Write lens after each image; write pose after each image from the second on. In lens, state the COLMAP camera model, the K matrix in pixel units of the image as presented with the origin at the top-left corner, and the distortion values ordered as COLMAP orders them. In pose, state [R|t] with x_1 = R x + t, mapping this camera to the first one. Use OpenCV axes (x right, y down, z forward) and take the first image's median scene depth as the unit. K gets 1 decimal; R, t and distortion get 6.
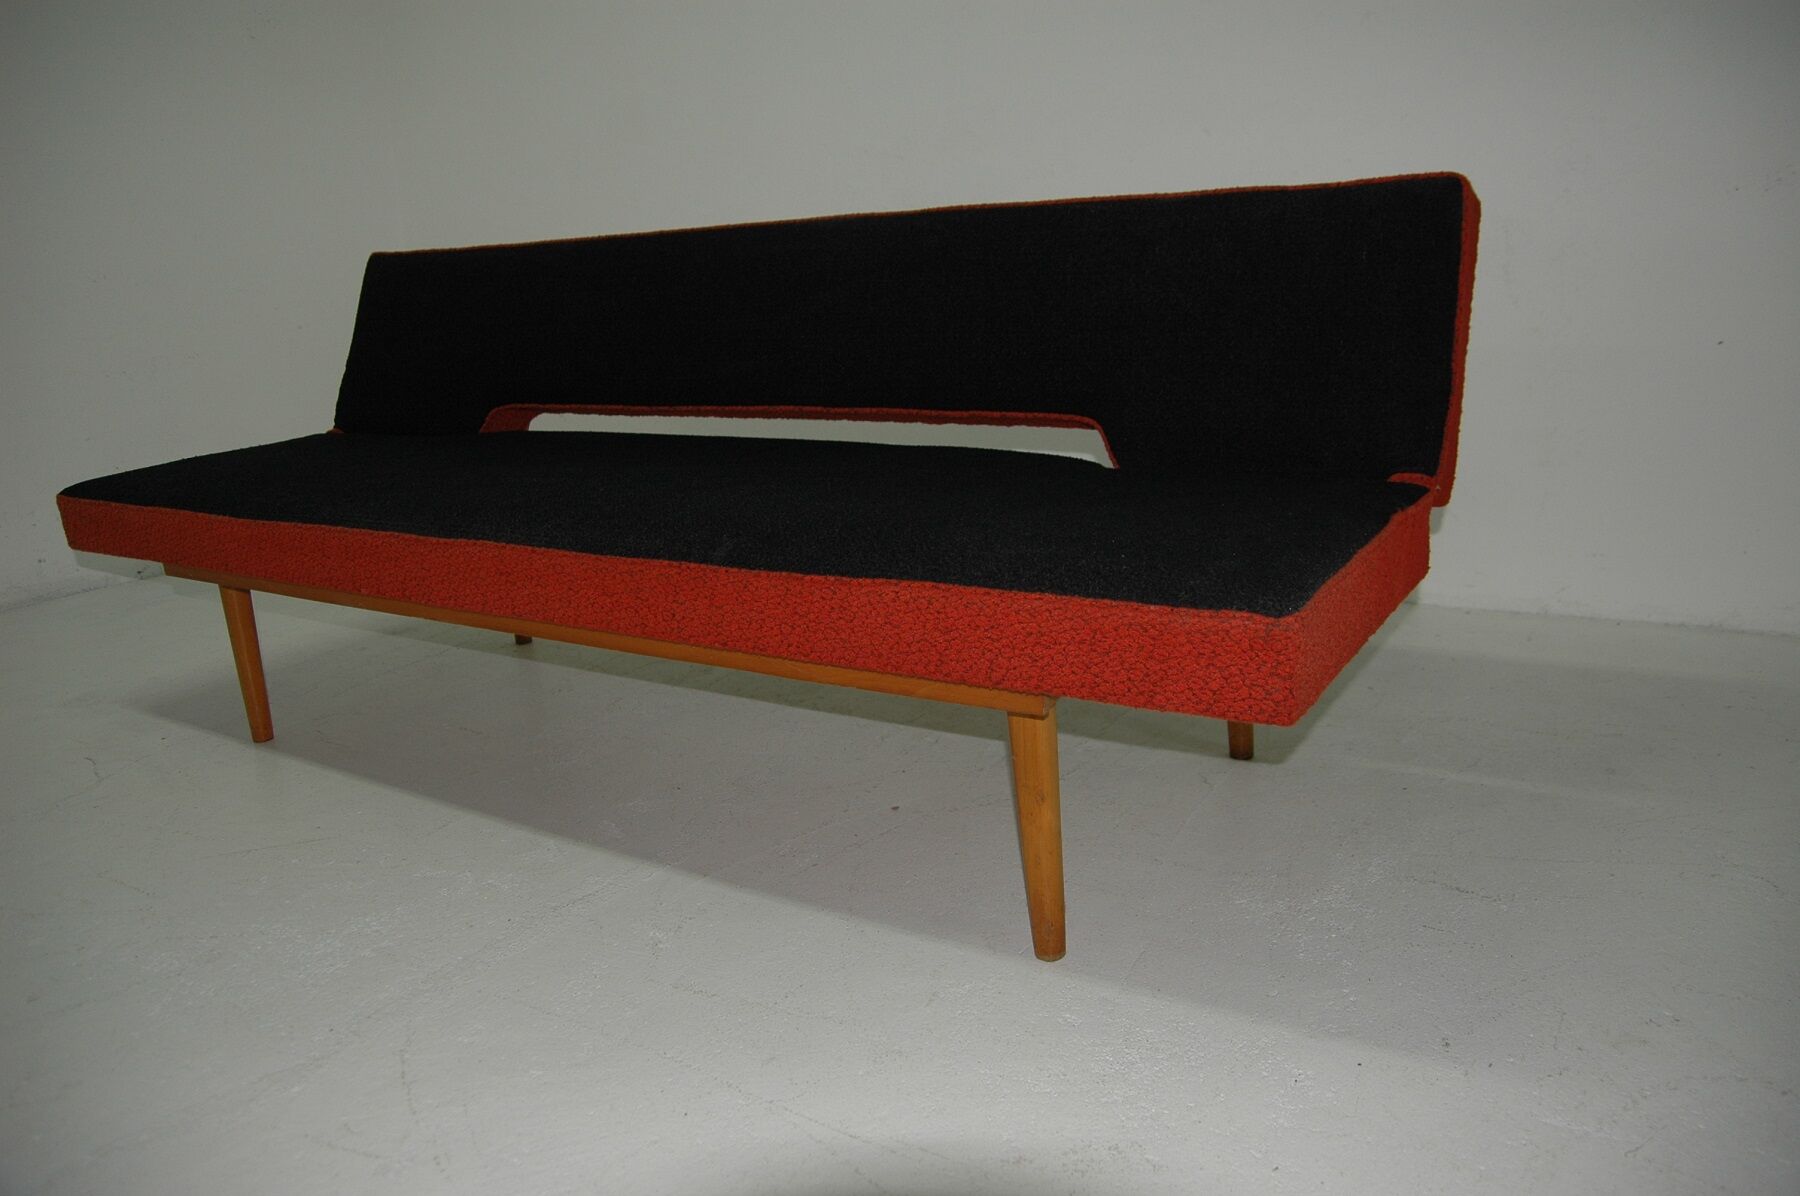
lens RADIAL K [[1337.8, 0, 914.1], [0, 1337.8, 586.7], [0, 0, 1]] dist [-0.127368, 0.109262]
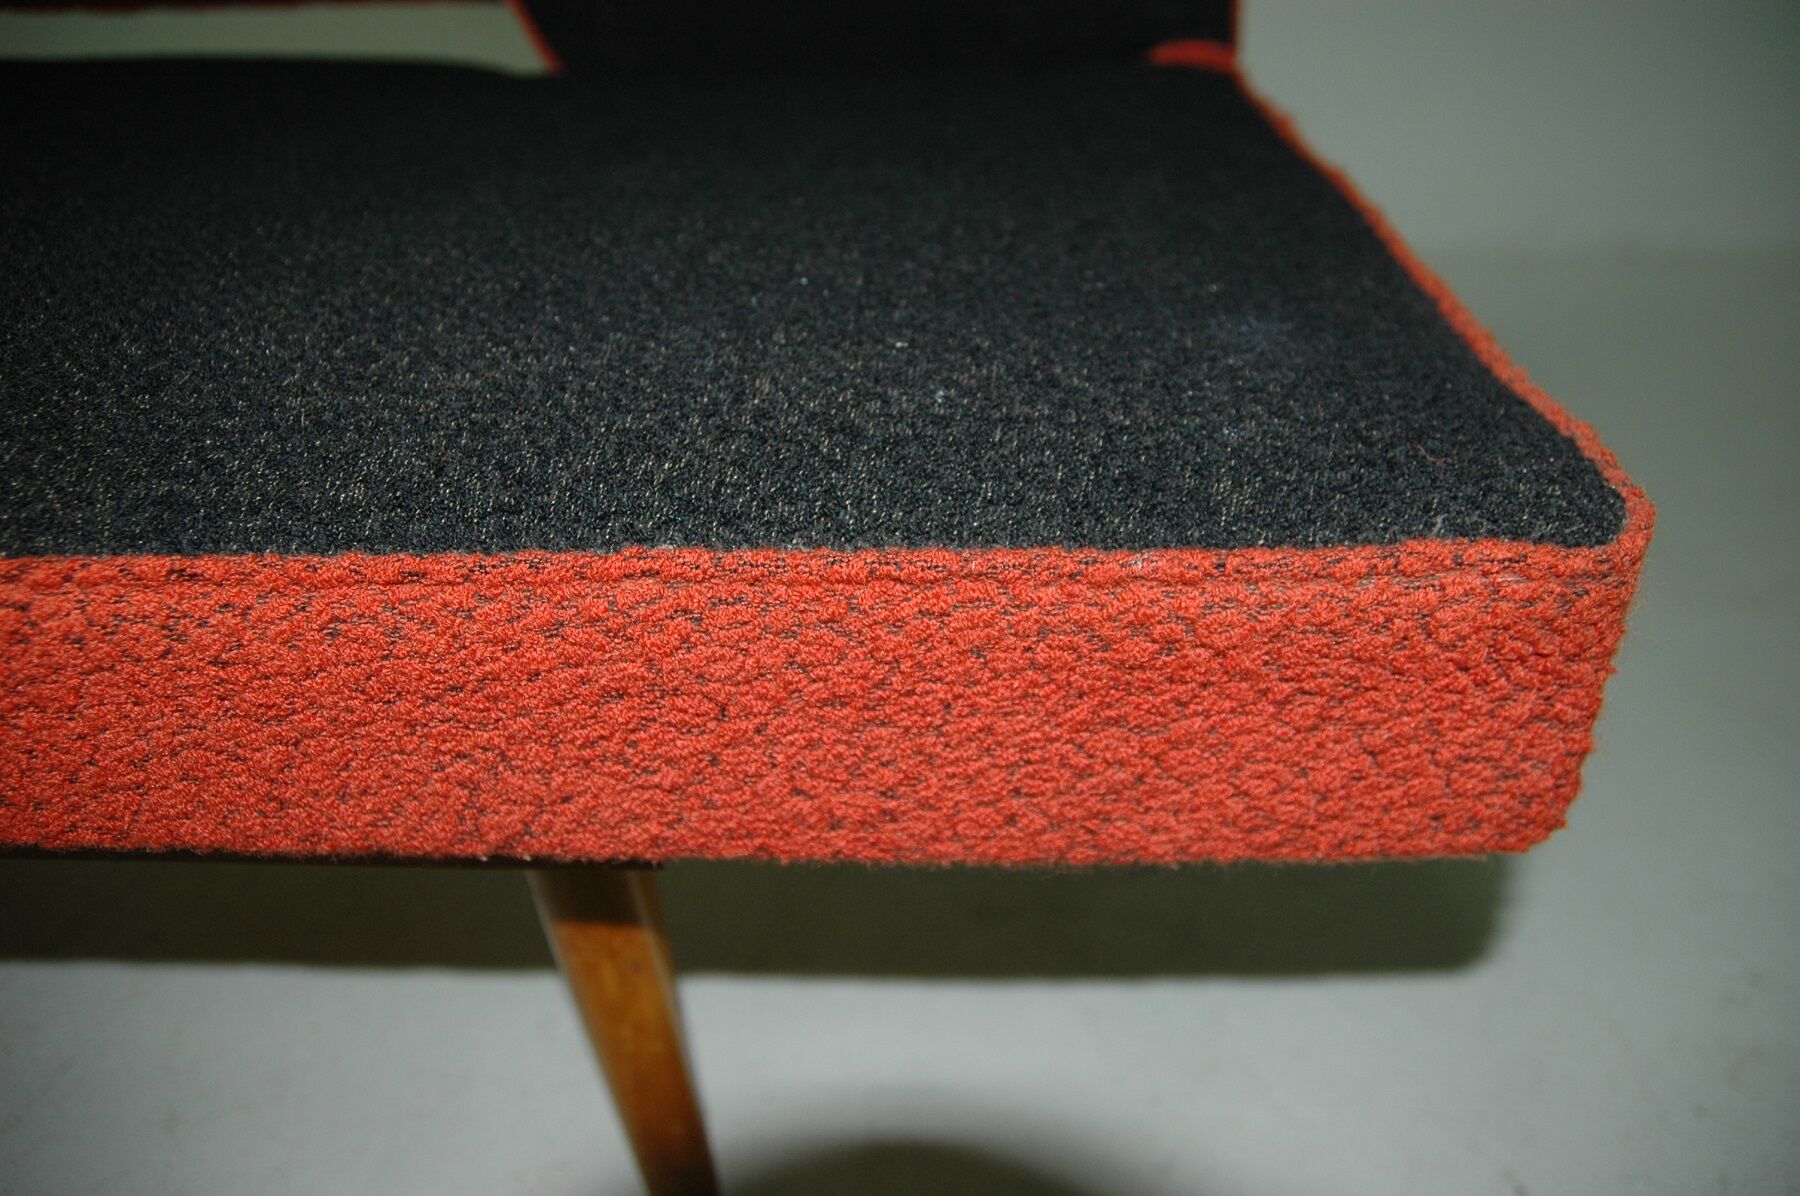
lens RADIAL K [[1337.8, 0, 906.4], [0, 1337.8, 599.2], [0, 0, 1]] dist [-0.127368, 0.109262]
pose [[0.864550, -0.234167, 0.444656, 0.019237], [0.101621, 0.947987, 0.301652, -0.043817], [-0.492165, -0.215607, 0.843378, 0.598444]]
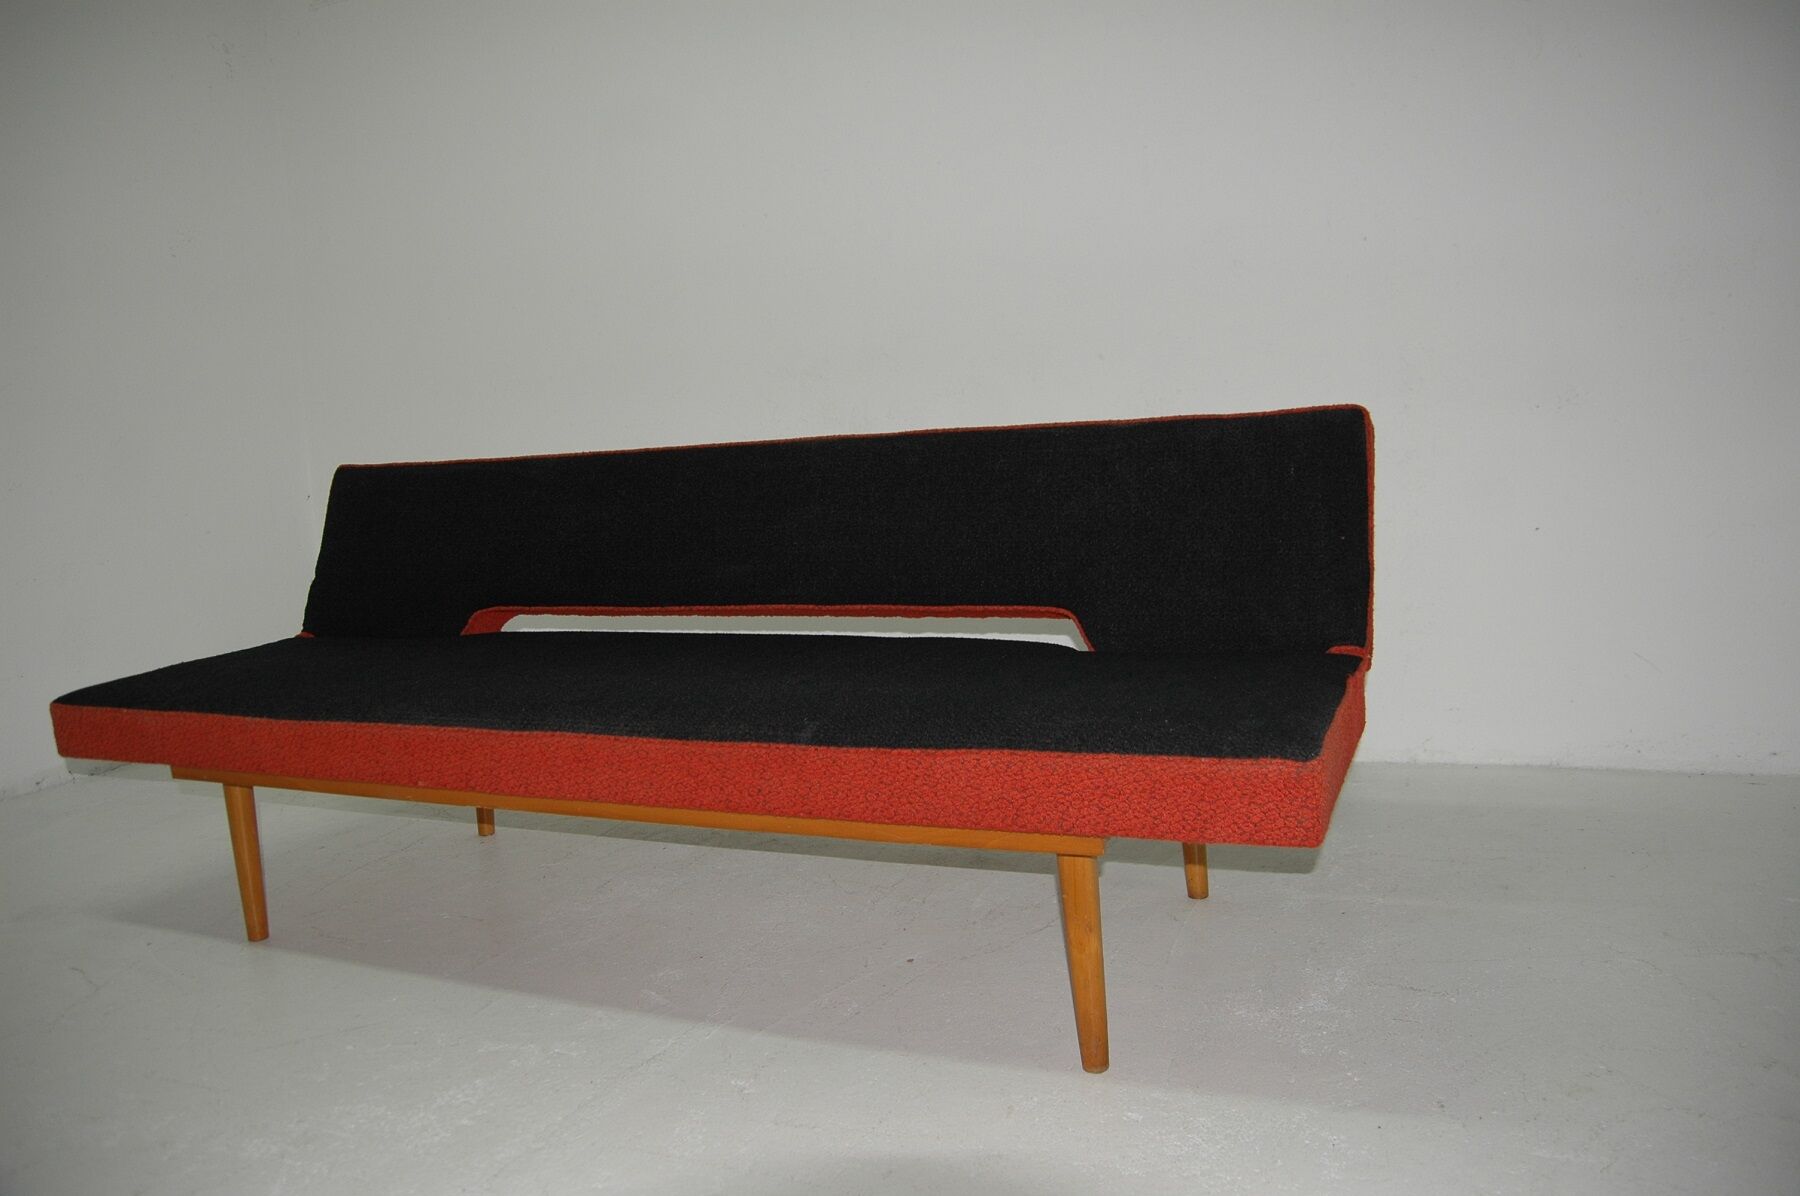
lens RADIAL K [[1337.8, 0, 924.2], [0, 1337.8, 582.7], [0, 0, 1]] dist [-0.127368, 0.109262]
pose [[0.987322, -0.022097, 0.157183, -0.204316], [0.044308, 0.989267, -0.139239, 0.009903], [-0.152420, 0.144439, 0.977704, -0.156107]]
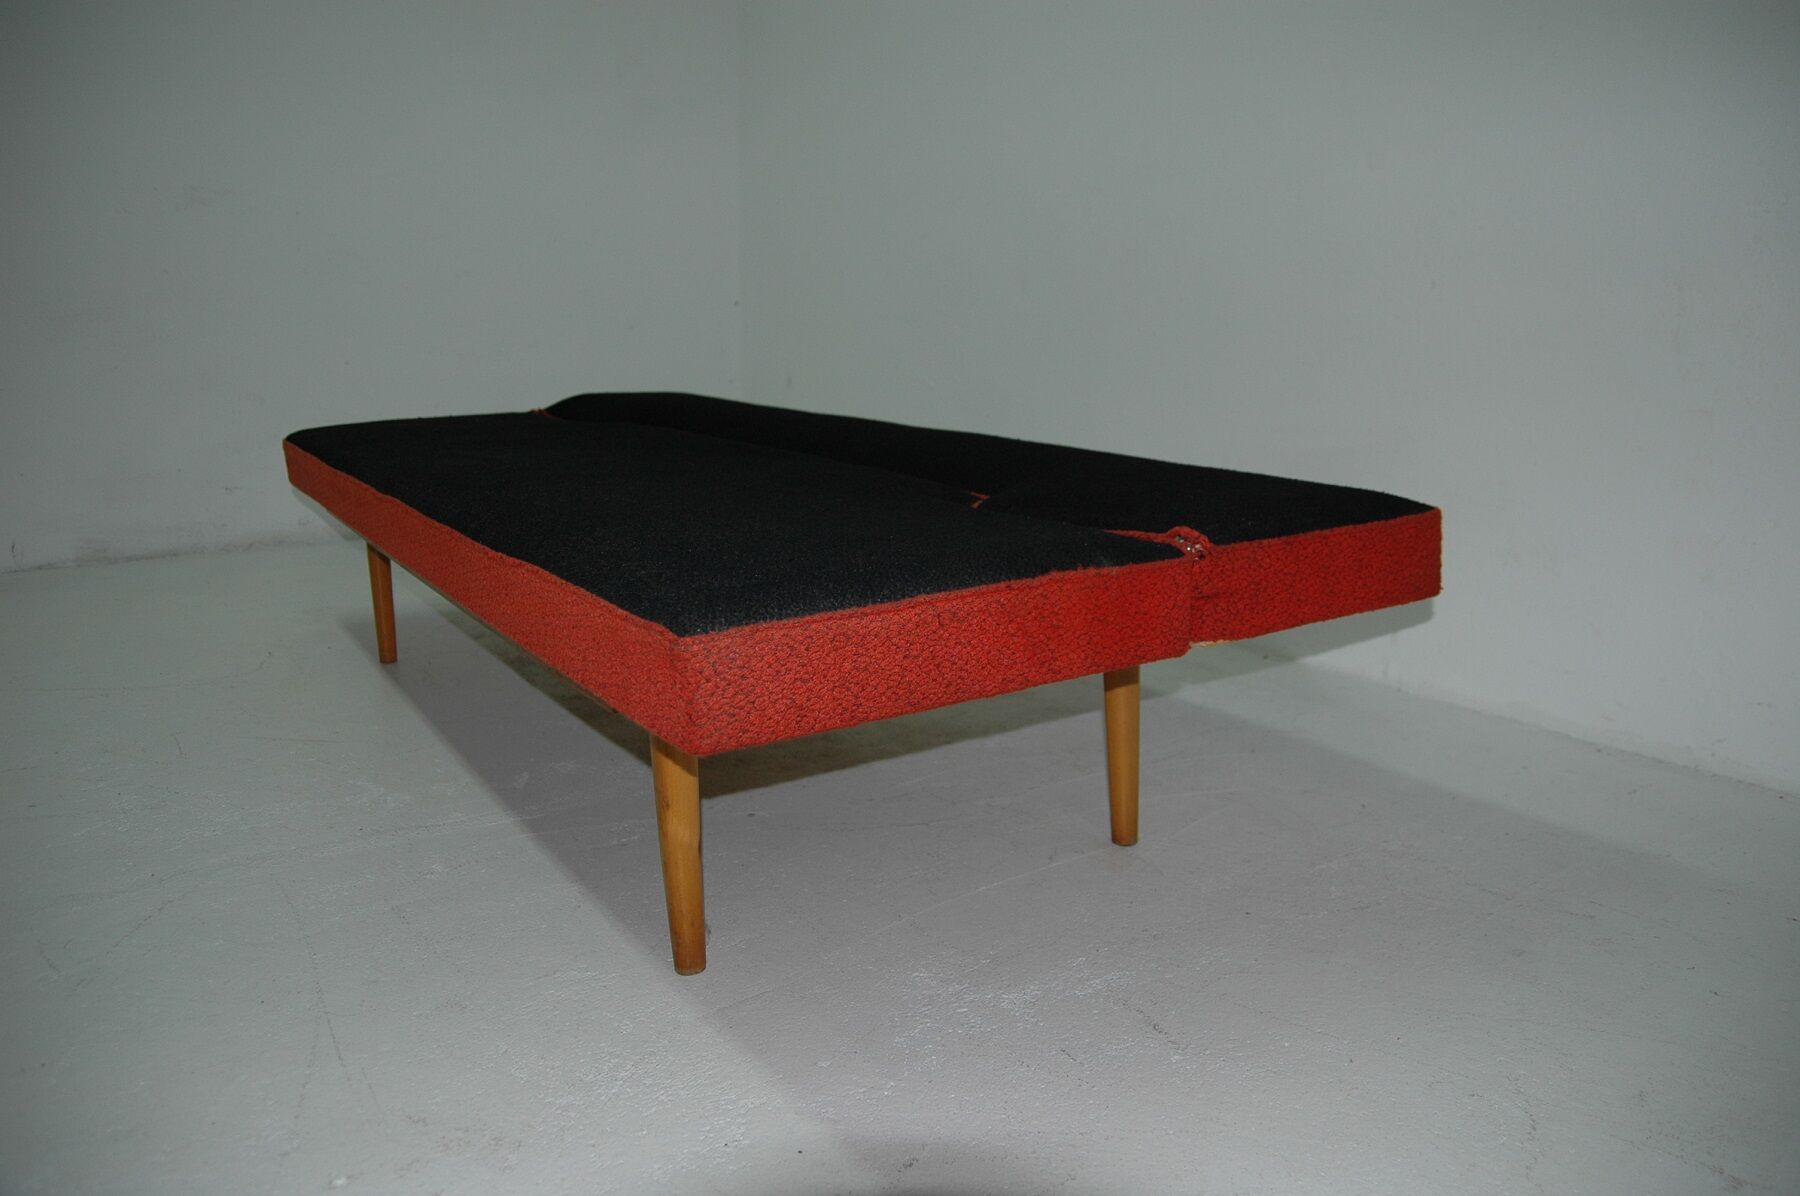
lens RADIAL K [[1337.8, 0, 900.1], [0, 1337.8, 592.2], [0, 0, 1]] dist [-0.127368, 0.109262]
pose [[0.899844, 0.136451, -0.414321, 0.586610], [-0.148841, 0.988858, 0.002409, -0.024088], [0.410033, 0.059500, 0.910128, 0.150068]]
